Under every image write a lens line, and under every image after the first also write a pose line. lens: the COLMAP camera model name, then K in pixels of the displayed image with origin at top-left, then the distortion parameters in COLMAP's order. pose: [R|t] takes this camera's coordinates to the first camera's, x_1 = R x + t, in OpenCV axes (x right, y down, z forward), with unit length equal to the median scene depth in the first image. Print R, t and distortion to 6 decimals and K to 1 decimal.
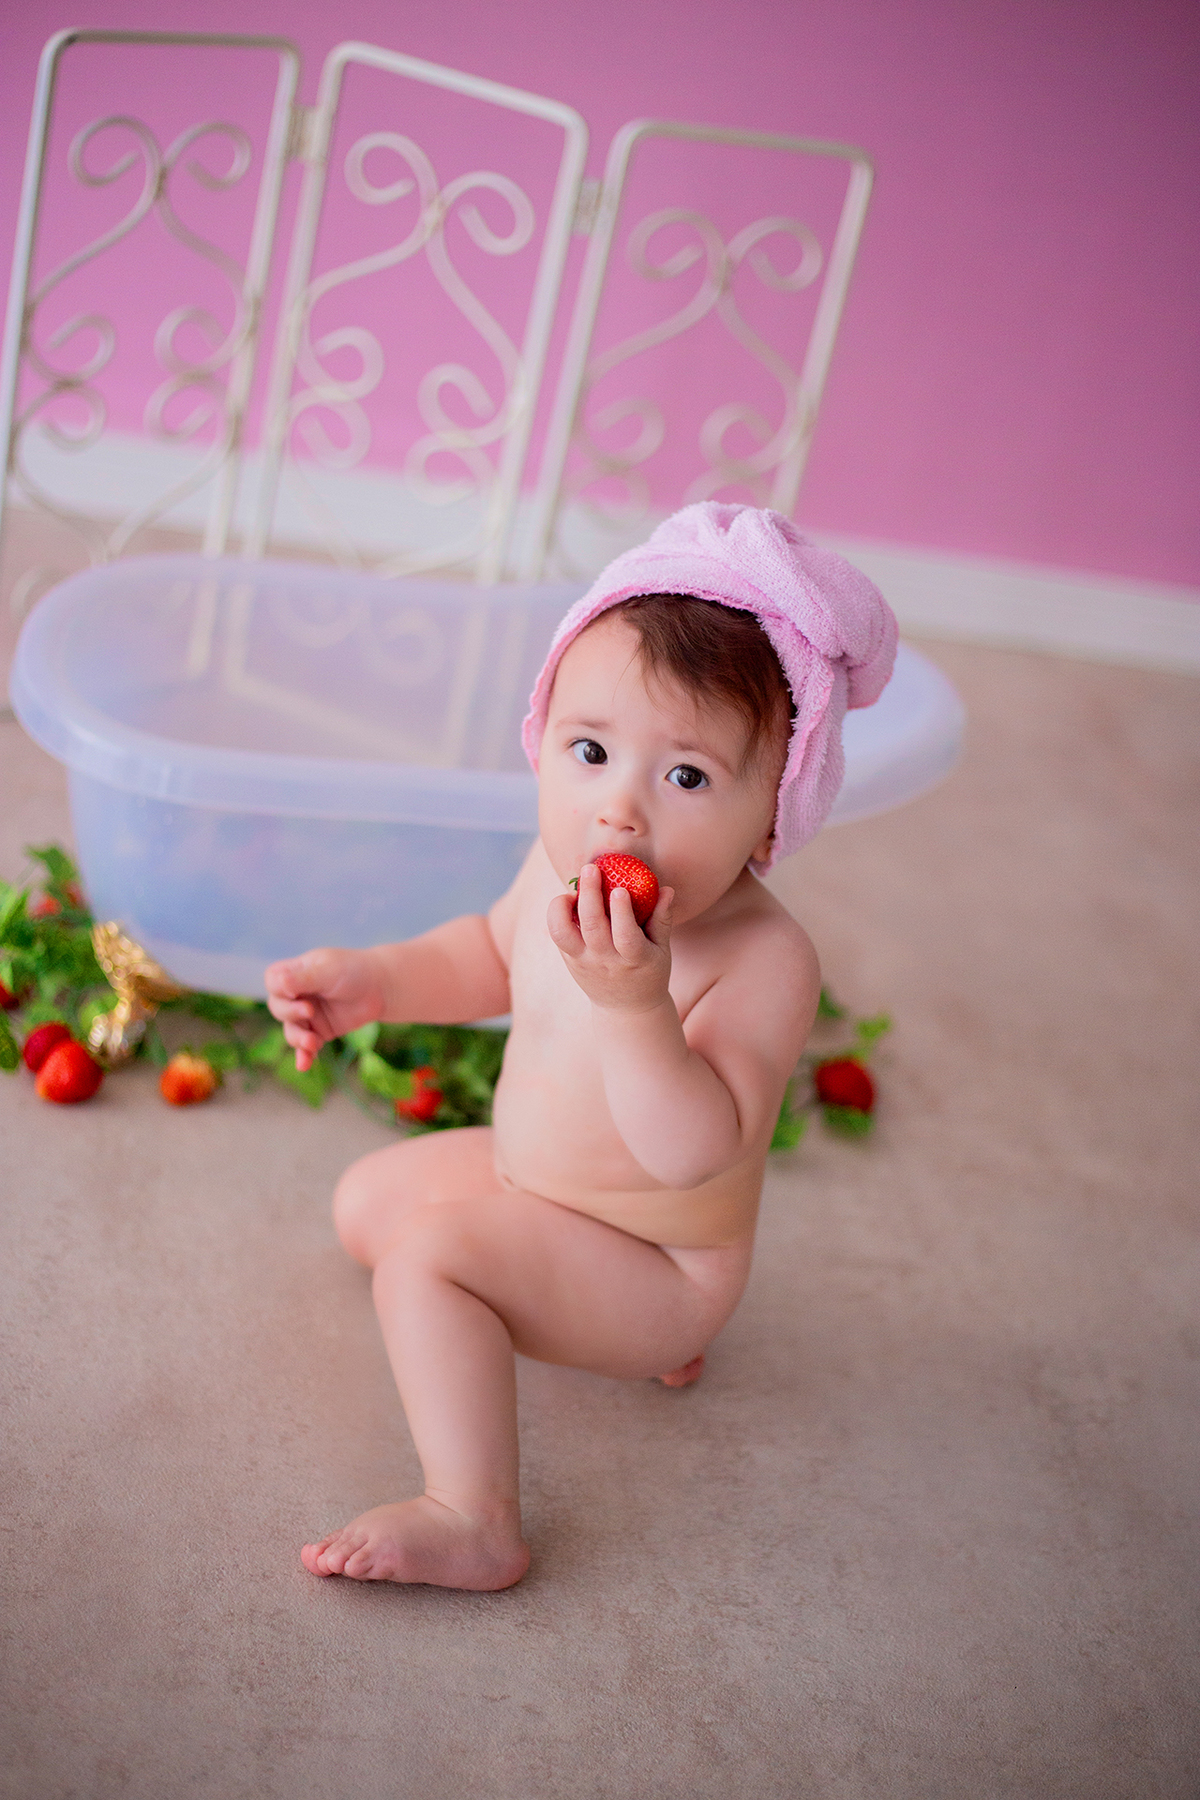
lens RADIAL K [[2665.2, 0, 600.0], [0, 2665.2, 900.0], [0, 0, 1]] dist [-0.129143, -0.001757]
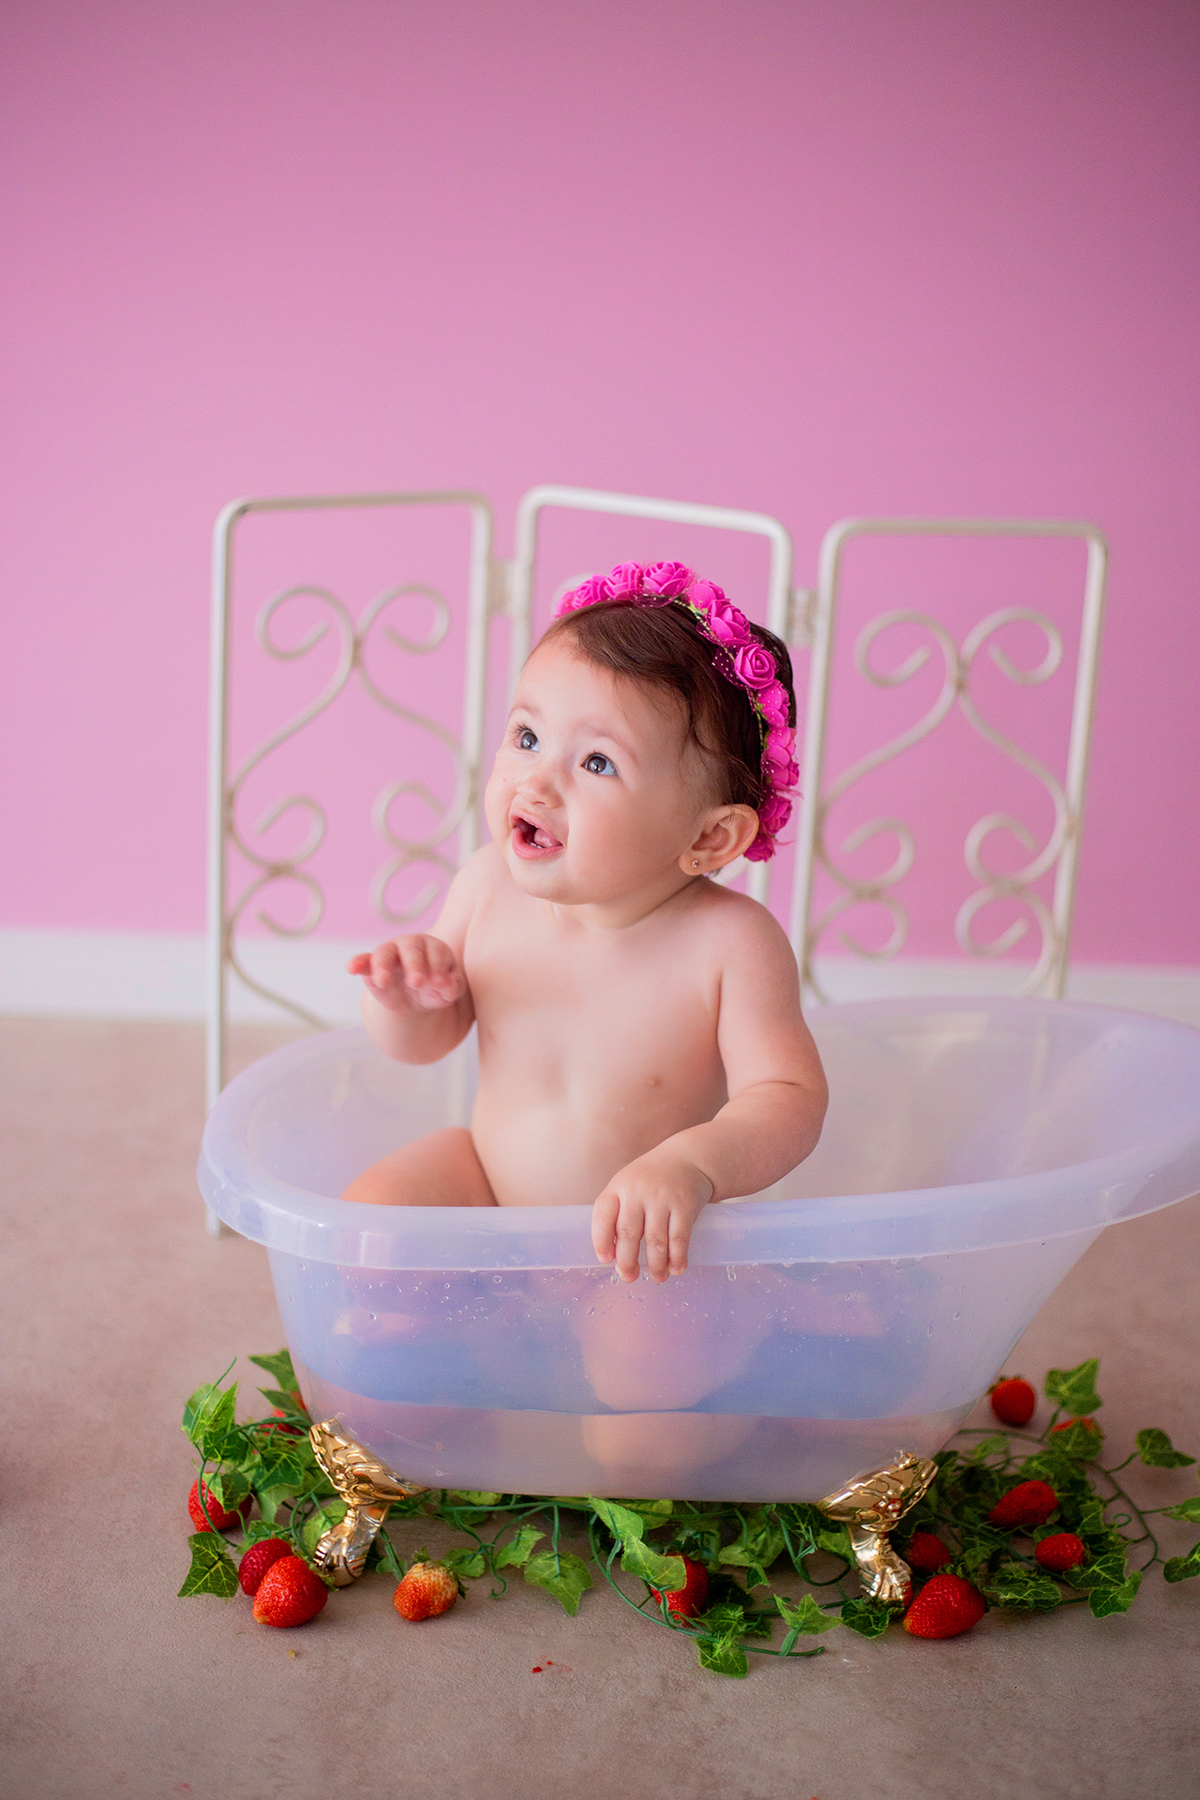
lens RADIAL K [[2665.2, 0, 600.0], [0, 2665.2, 900.0], [0, 0, 1]] dist [-0.129143, -0.001757]
pose [[0.983191, -0.119795, -0.137784, 0.042433], [0.087559, 0.971578, -0.219932, 0.035849], [0.160214, 0.204171, 0.965736, 0.097107]]
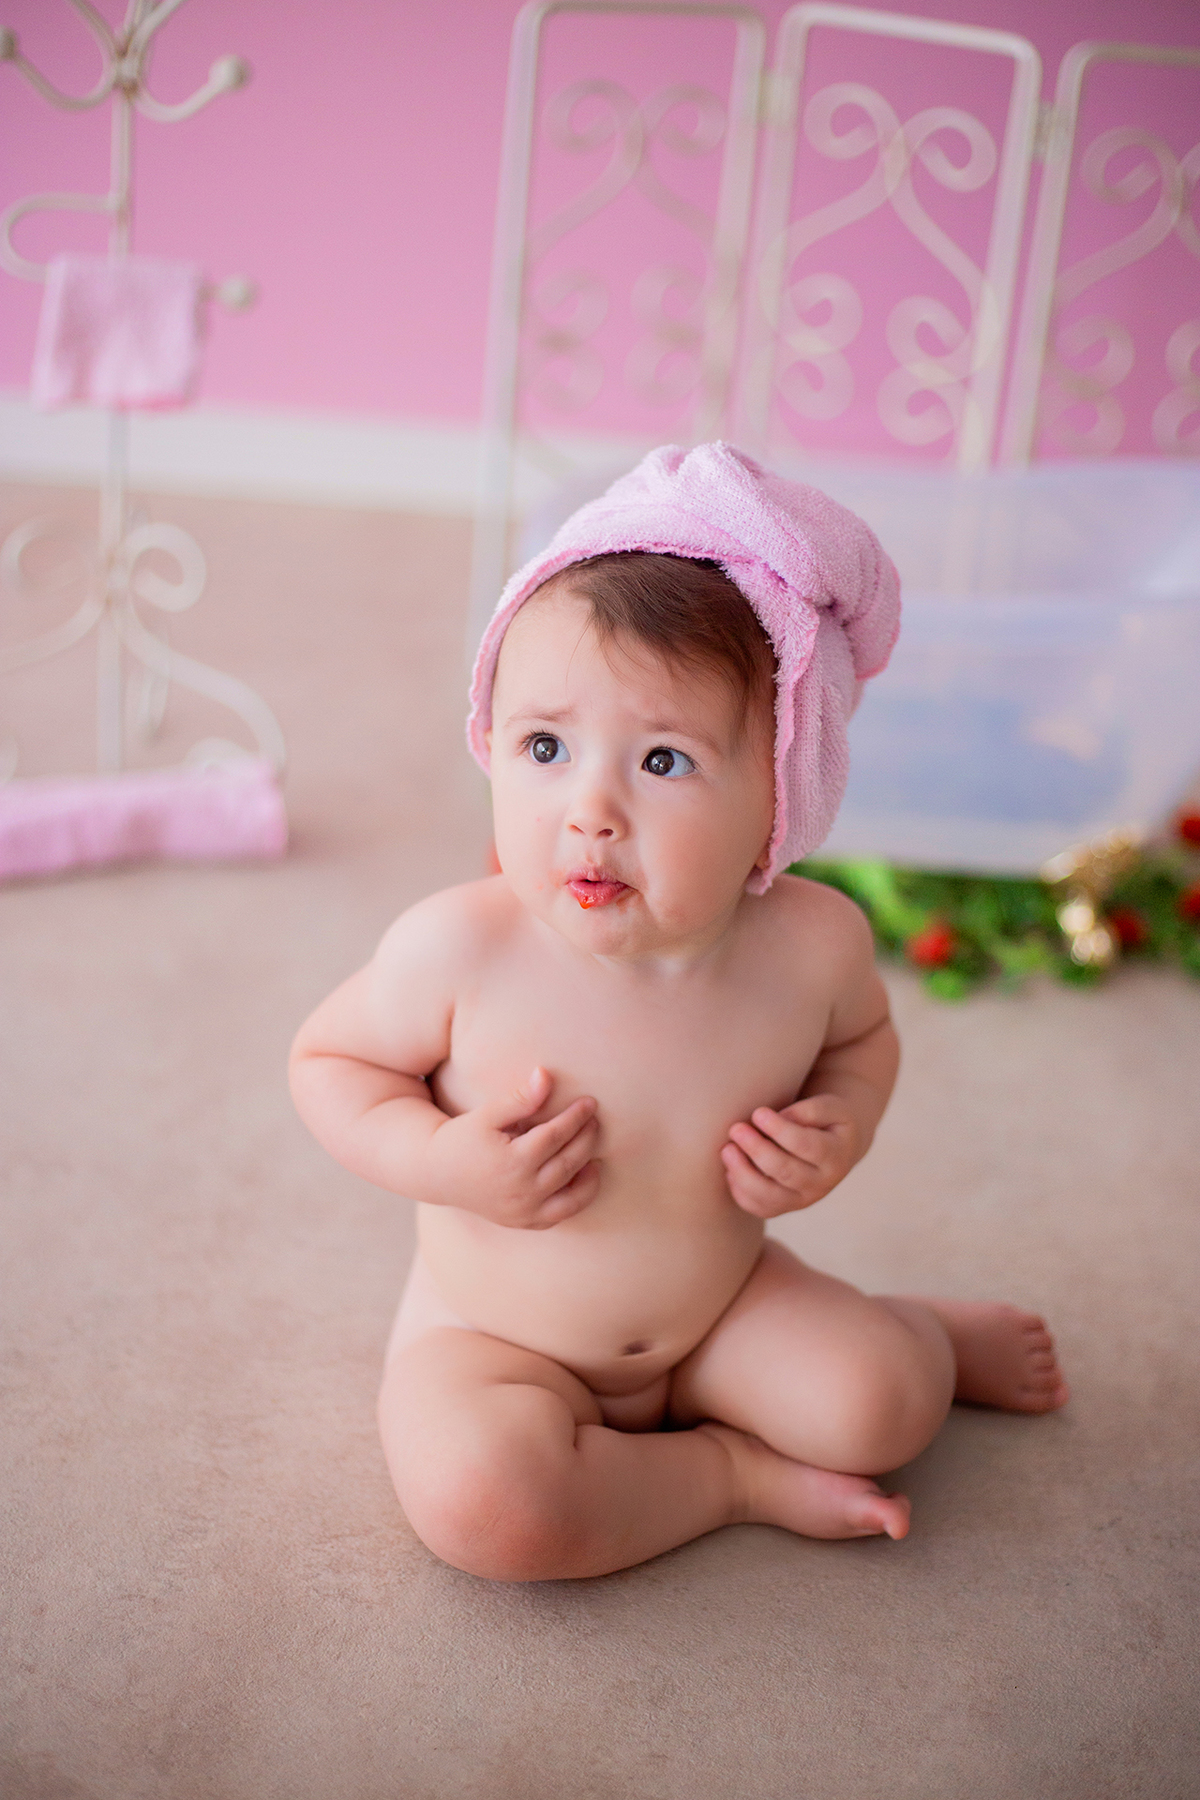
lens RADIAL K [[2665.2, 0, 600.0], [0, 2665.2, 900.0], [0, 0, 1]] dist [-0.129143, -0.001757]
pose [[0.982162, -0.050341, -0.181171, -0.003963], [0.034998, 0.995601, -0.086915, 0.122307], [0.184749, 0.079024, 0.979603, -0.024732]]
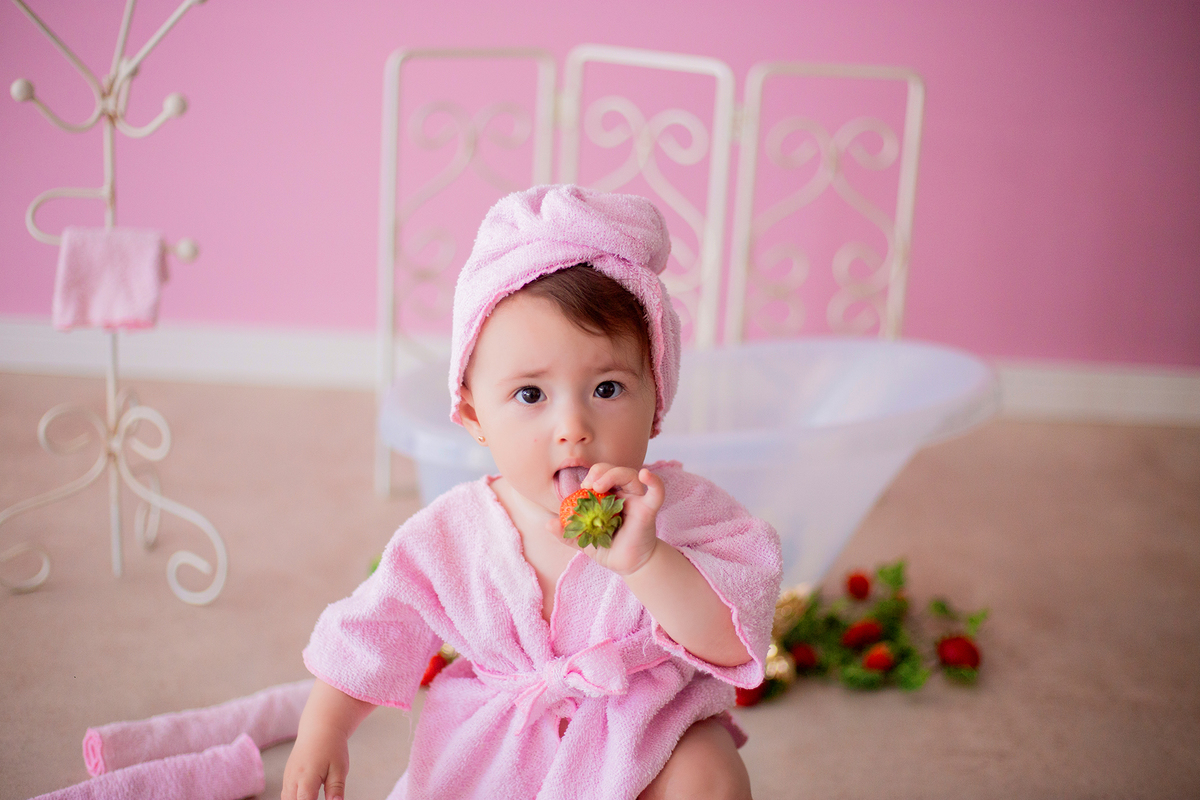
lens RADIAL K [[1776.8, 0, 600.0], [0, 1776.8, 400.0], [0, 0, 1]] dist [-0.129143, -0.001757]
pose [[0.981751, -0.110484, -0.154782, 0.058624], [0.074506, 0.972318, -0.221464, 0.122774], [0.174965, 0.205890, 0.962806, 0.006192]]
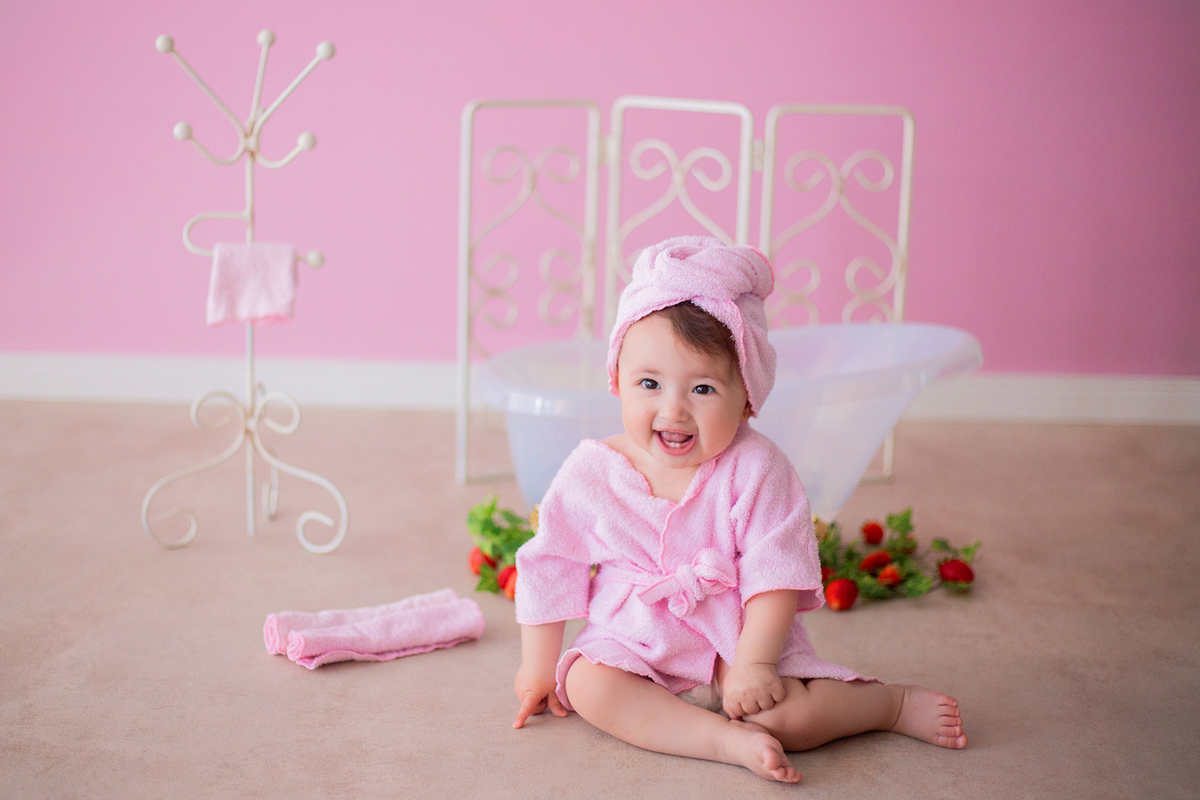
lens RADIAL K [[1979.1, 0, 544.1], [0, 1979.1, 400.3], [0, 0, 1]] dist [-0.090604, -0.090526]
pose [[0.974361, -0.144564, -0.172401, 0.062225], [0.089692, 0.952315, -0.291635, 0.290854], [0.206340, 0.268695, 0.940865, -0.291337]]
